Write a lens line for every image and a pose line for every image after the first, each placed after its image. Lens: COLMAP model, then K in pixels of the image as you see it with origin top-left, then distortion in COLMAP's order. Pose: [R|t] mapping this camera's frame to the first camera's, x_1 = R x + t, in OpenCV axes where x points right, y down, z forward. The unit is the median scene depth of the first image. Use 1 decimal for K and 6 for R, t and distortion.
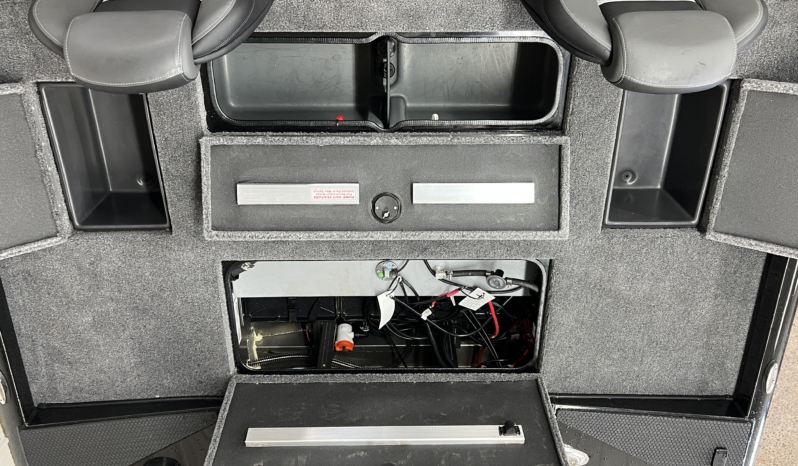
lens RADIAL K [[616.3, 0, 400.4], [0, 616.3, 235.3], [0, 0, 1]] dist [0.055962, -0.056548]
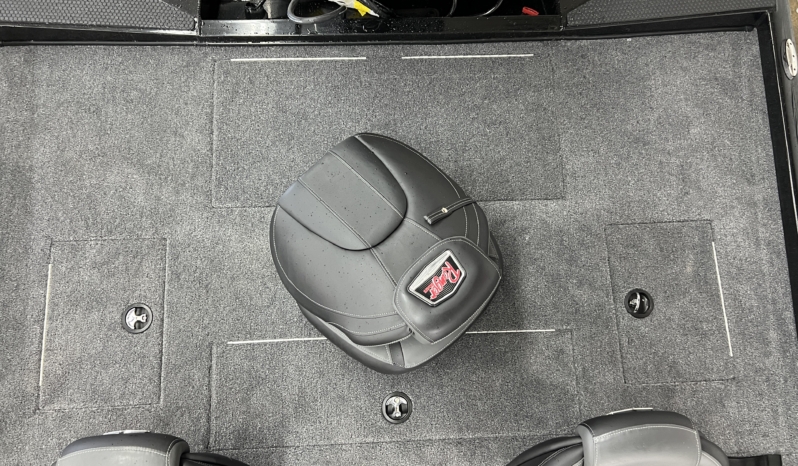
lens RADIAL K [[616.3, 0, 400.4], [0, 616.3, 235.3], [0, 0, 1]] dist [0.055962, -0.056548]
pose [[-0.997951, 0.030769, -0.056101, 0.015924], [-0.017400, -0.974248, -0.224805, 0.197491], [-0.061573, -0.223368, 0.972788, 0.044802]]
